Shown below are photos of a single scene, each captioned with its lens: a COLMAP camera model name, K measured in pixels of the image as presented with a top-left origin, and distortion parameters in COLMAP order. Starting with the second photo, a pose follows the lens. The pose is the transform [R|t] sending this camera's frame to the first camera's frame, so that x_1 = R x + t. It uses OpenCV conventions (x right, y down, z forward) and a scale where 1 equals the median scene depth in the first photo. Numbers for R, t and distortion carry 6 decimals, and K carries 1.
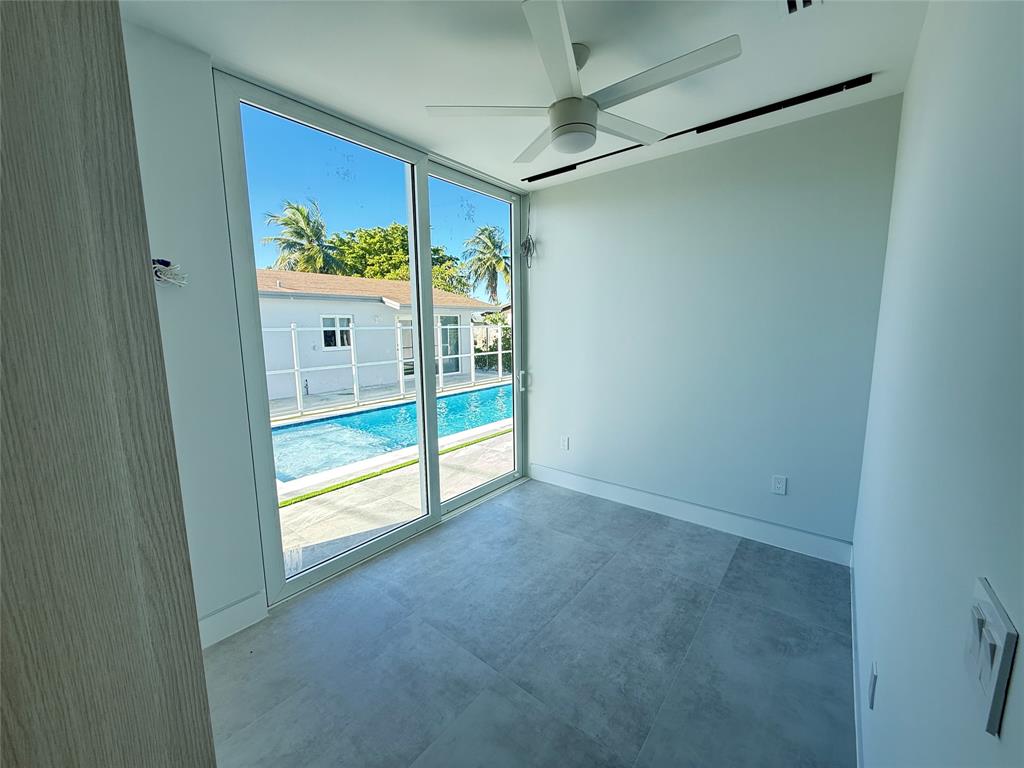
lens RADIAL K [[406.3, 0, 506.7], [0, 406.3, 382.8], [0, 0, 1]] dist [-0.001523, -0.000314]
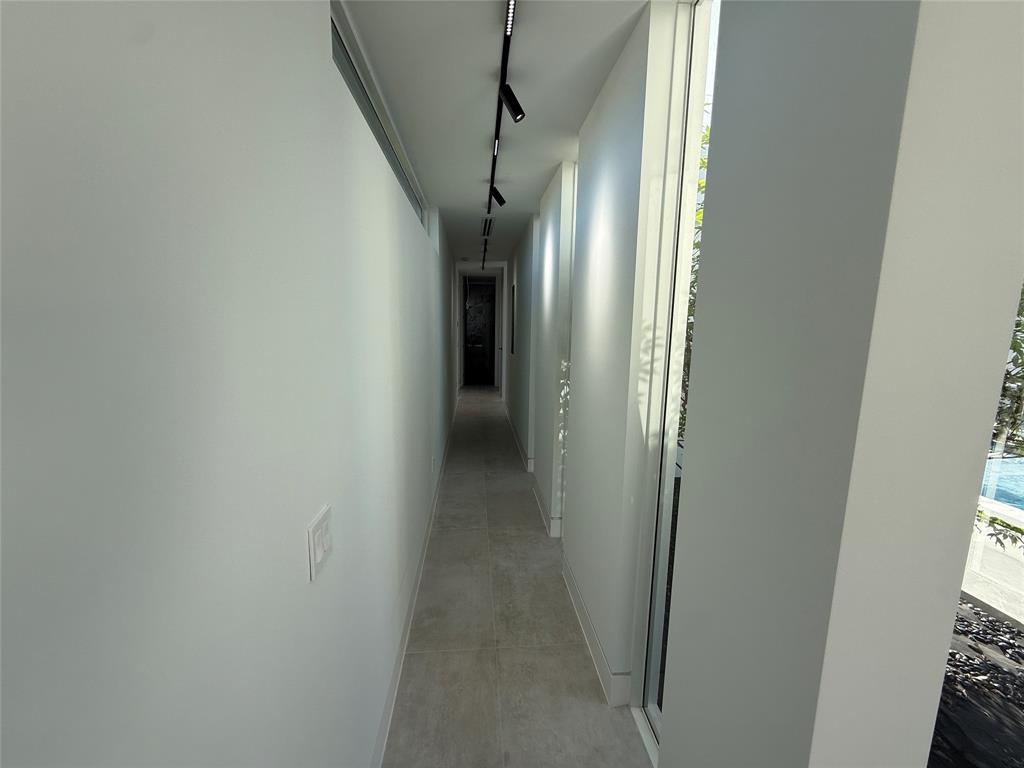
lens RADIAL K [[406.3, 0, 510.0], [0, 406.3, 382.2], [0, 0, 1]] dist [-0.001523, -0.000314]
pose [[-0.717180, 0.102290, -0.689340, 0.877567], [-0.111748, 0.959489, 0.258638, -0.235523], [0.687870, 0.262522, -0.676696, 1.232328]]
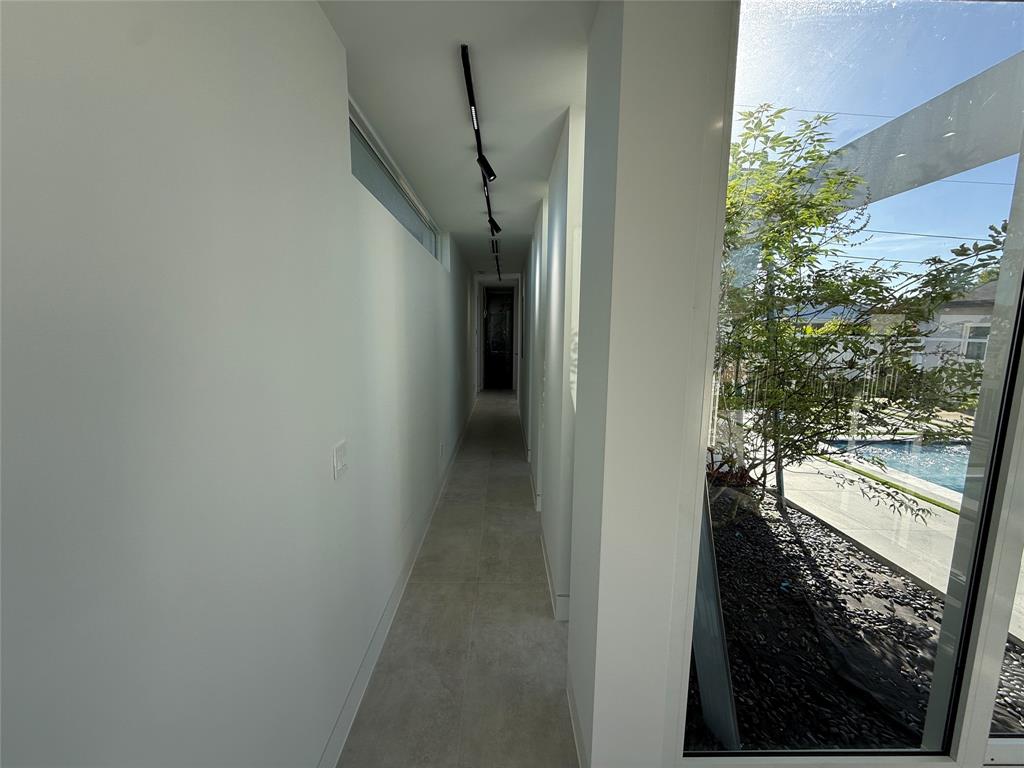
lens RADIAL K [[406.3, 0, 509.8], [0, 406.3, 383.2], [0, 0, 1]] dist [-0.001523, -0.000314]
pose [[-0.765764, 0.087974, -0.637076, 0.942372], [-0.099196, 0.962589, 0.252158, -0.275009], [0.635426, 0.256289, -0.728389, 1.464737]]
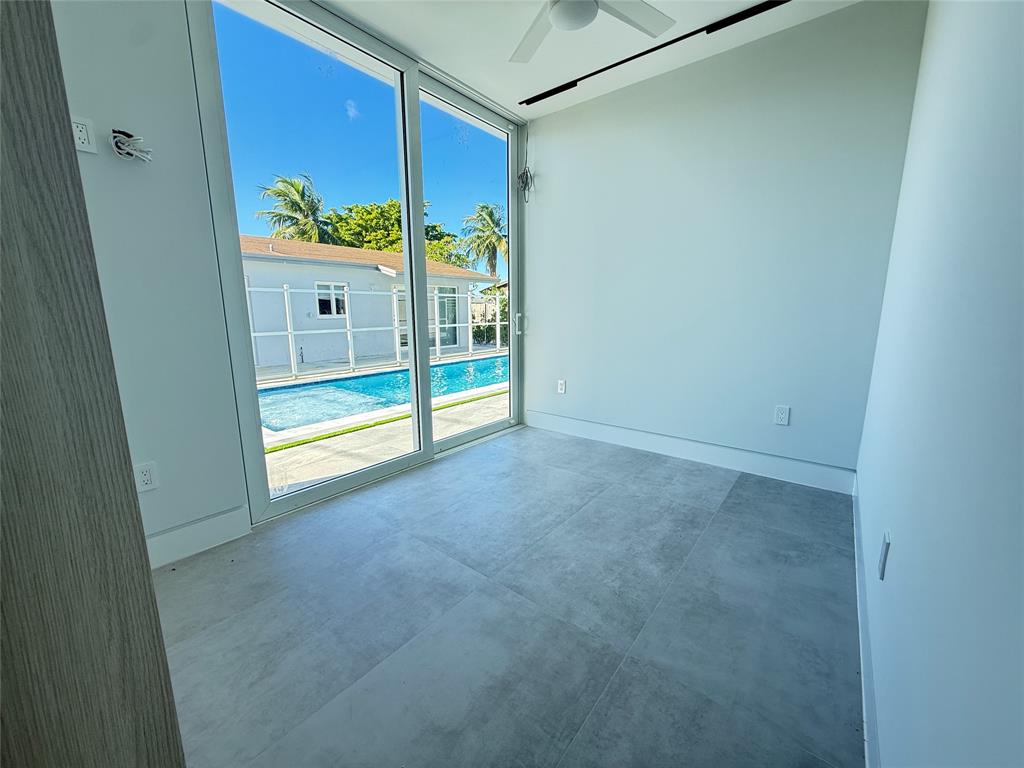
lens RADIAL K [[406.3, 0, 507.3], [0, 406.3, 385.7], [0, 0, 1]] dist [-0.001523, -0.000314]
pose [[0.999976, 0.005985, 0.003616, 0.011636], [-0.006121, 0.999228, 0.038810, 0.142232], [-0.003381, -0.038831, 0.999240, 0.035747]]
